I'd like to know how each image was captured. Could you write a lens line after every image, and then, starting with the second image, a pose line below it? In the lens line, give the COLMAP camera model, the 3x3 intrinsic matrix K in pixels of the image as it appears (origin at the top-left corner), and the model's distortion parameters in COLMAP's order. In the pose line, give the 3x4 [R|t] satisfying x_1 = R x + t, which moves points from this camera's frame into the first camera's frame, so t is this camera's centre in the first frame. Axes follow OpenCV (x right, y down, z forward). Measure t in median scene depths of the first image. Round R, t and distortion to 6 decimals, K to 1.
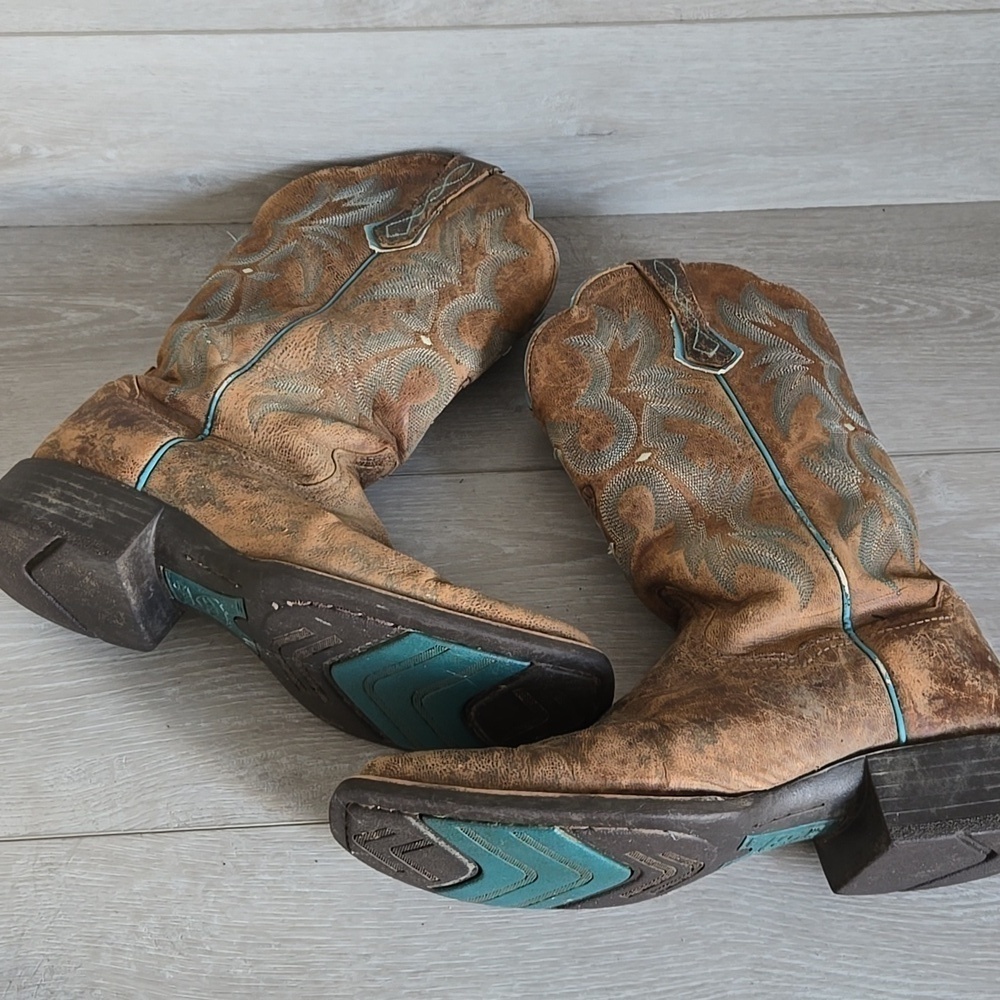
lens RADIAL K [[1506.8, 0, 490.7], [0, 1506.8, 504.5], [0, 0, 1]] dist [0.076279, 0.000000]
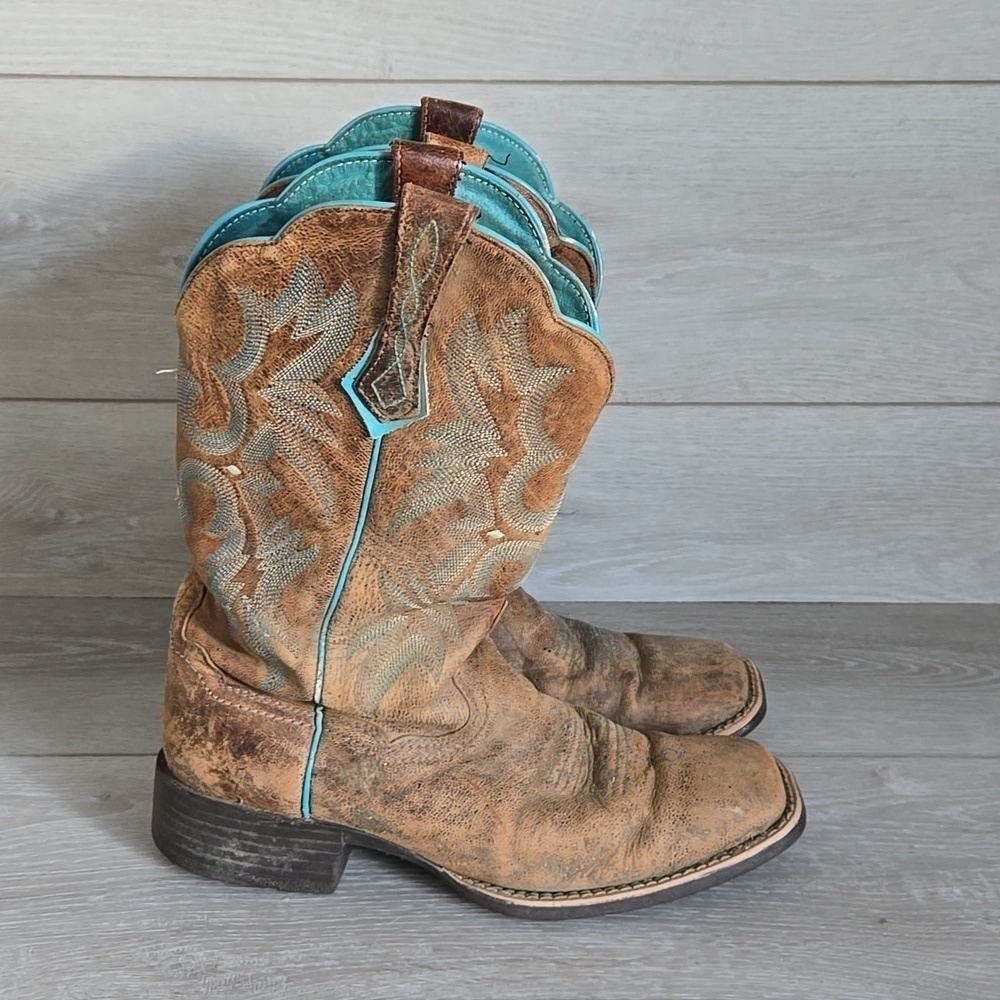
lens RADIAL K [[1506.8, 0, 488.5], [0, 1506.8, 492.5], [0, 0, 1]] dist [0.076279, 0.000000]
pose [[0.998945, 0.013275, -0.043966, 0.065769], [-0.035533, 0.829925, -0.556742, 0.376787], [0.029097, 0.557717, 0.829521, 0.056598]]
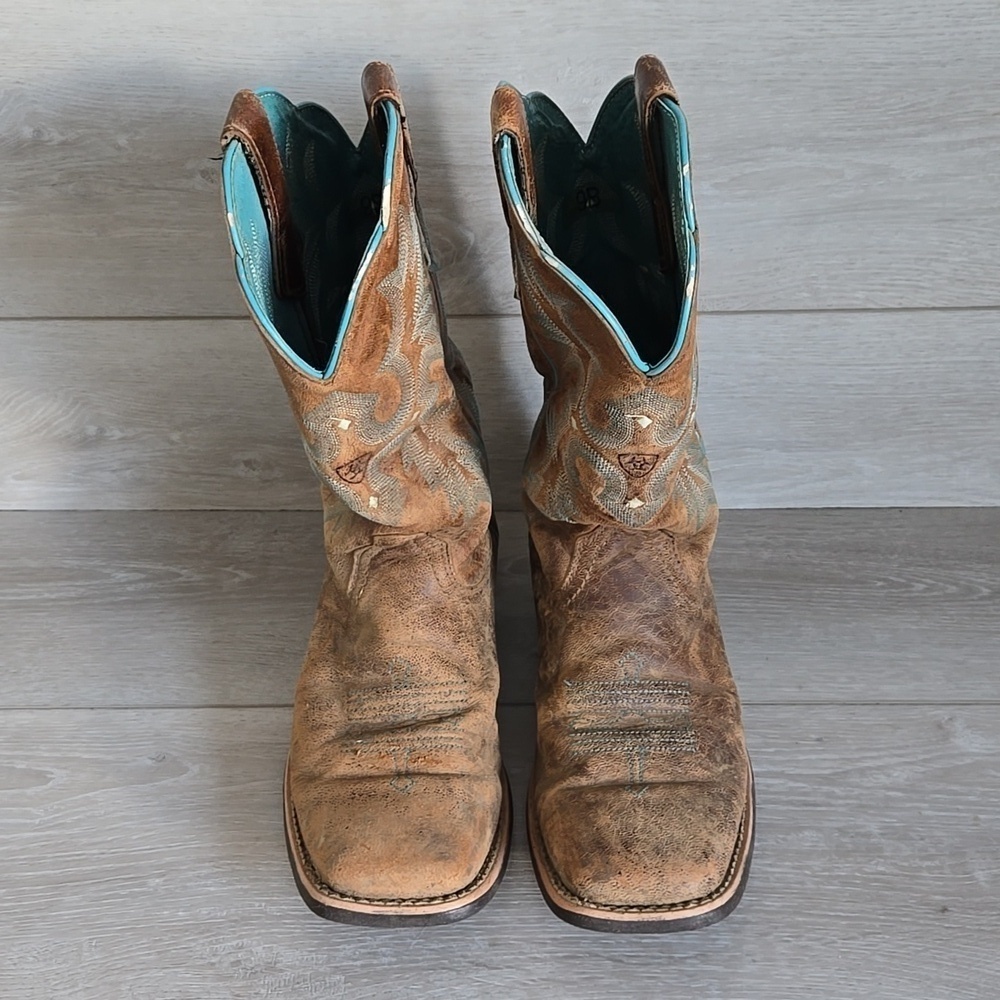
lens RADIAL K [[1506.8, 0, 485.8], [0, 1506.8, 495.8], [0, 0, 1]] dist [0.076279, 0.000000]
pose [[0.996501, 0.011038, -0.082854, 0.066719], [-0.042241, 0.921851, -0.385237, 0.224551], [0.072127, 0.387388, 0.919091, 0.024311]]
